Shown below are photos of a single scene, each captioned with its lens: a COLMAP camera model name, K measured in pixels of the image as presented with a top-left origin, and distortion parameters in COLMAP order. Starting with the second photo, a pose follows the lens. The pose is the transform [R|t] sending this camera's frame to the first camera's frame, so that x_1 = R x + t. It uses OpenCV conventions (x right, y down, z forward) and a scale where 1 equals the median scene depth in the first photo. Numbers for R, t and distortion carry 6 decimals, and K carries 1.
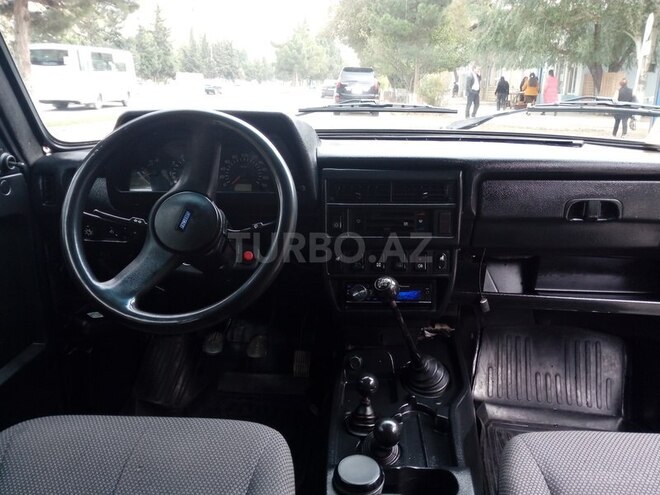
lens RADIAL K [[545.1, 0, 328.1], [0, 545.1, 244.1], [0, 0, 1]] dist [0.058074, -0.086905]
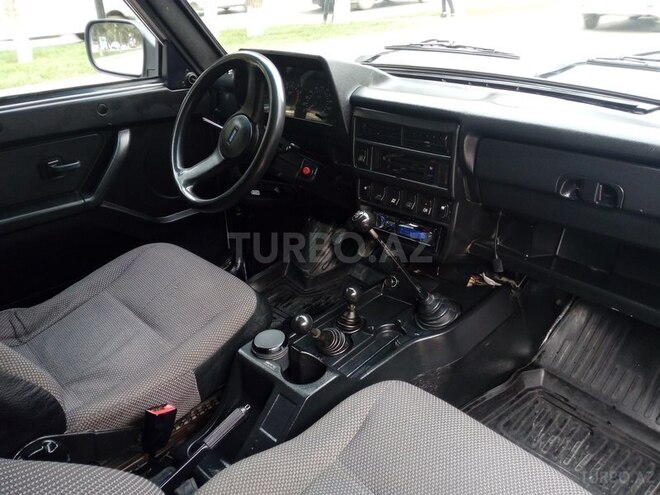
lens RADIAL K [[545.1, 0, 330.7], [0, 545.1, 250.3], [0, 0, 1]] dist [0.058074, -0.086905]
pose [[0.749625, 0.271636, -0.603553, 0.713864], [-0.150204, 0.957927, 0.244570, -0.121659], [0.644594, -0.092680, 0.758887, 0.065353]]
